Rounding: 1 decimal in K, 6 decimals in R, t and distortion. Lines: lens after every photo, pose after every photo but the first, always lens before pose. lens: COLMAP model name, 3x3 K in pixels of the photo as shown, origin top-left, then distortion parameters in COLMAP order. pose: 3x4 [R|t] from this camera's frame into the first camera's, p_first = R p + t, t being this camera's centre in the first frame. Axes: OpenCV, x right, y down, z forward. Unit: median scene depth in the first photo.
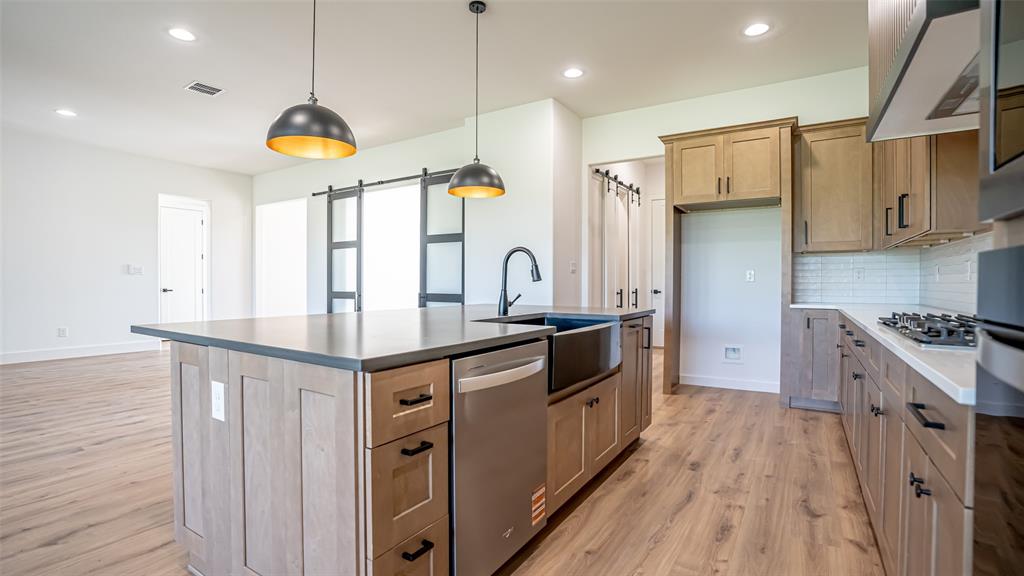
lens RADIAL K [[475.0, 0, 507.3], [0, 475.0, 286.2], [0, 0, 1]] dist [-0.066024, 0.020227]
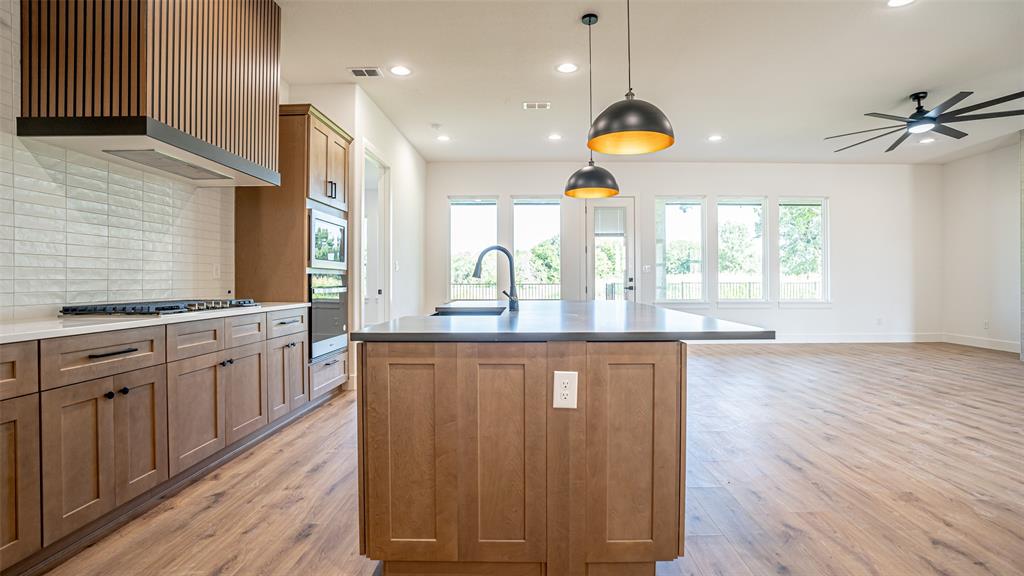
lens RADIAL K [[475.0, 0, 521.0], [0, 475.0, 280.1], [0, 0, 1]] dist [-0.066024, 0.020227]
pose [[-0.849973, 0.000527, -0.526826, 0.320403], [-0.004443, 0.999957, 0.008169, -0.007173], [0.526808, 0.009284, -0.849934, 1.151738]]
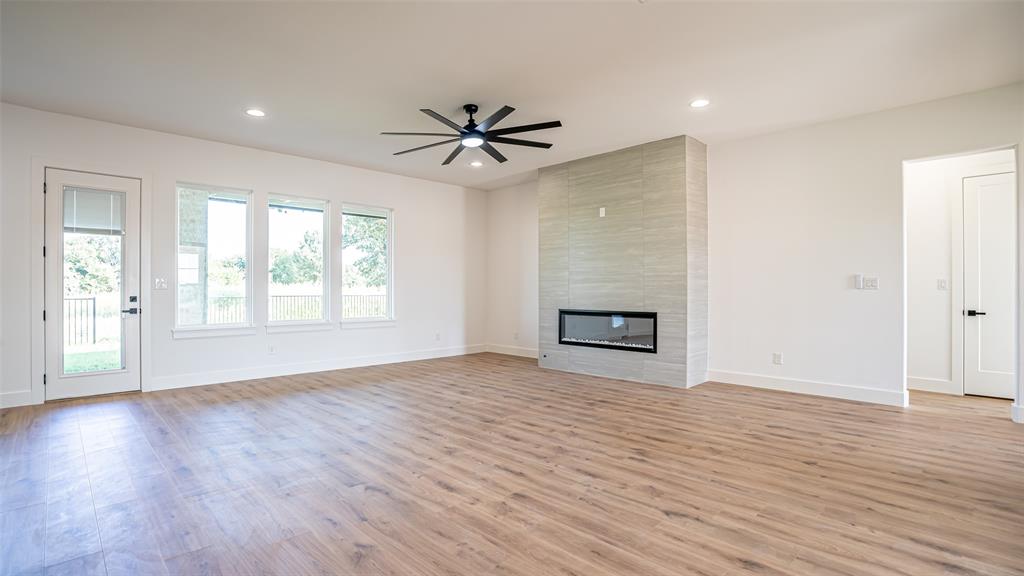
lens RADIAL K [[475.0, 0, 509.7], [0, 475.0, 292.7], [0, 0, 1]] dist [-0.066024, 0.020227]
pose [[-0.214019, 0.006279, -0.976809, -0.046833], [-0.010269, 0.999910, 0.008678, -0.033543], [0.976775, 0.011888, -0.213935, 1.041654]]
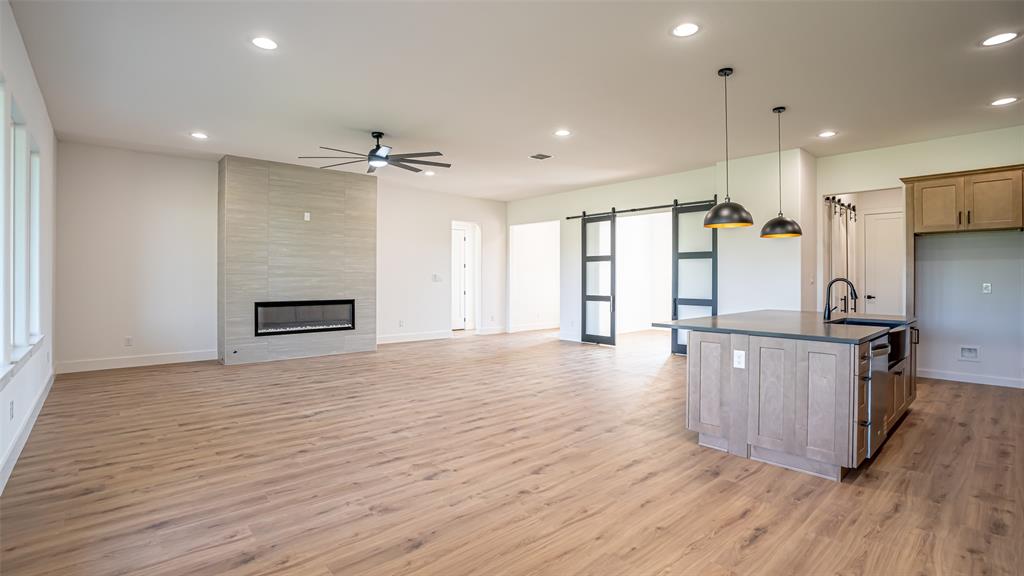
lens RADIAL K [[475.0, 0, 516.6], [0, 475.0, 277.8], [0, 0, 1]] dist [-0.066024, 0.020227]
pose [[0.965450, 0.000562, -0.260589, -0.377656], [-0.003611, 0.999930, -0.011223, -0.035545], [0.260564, 0.011776, 0.965385, -0.482643]]
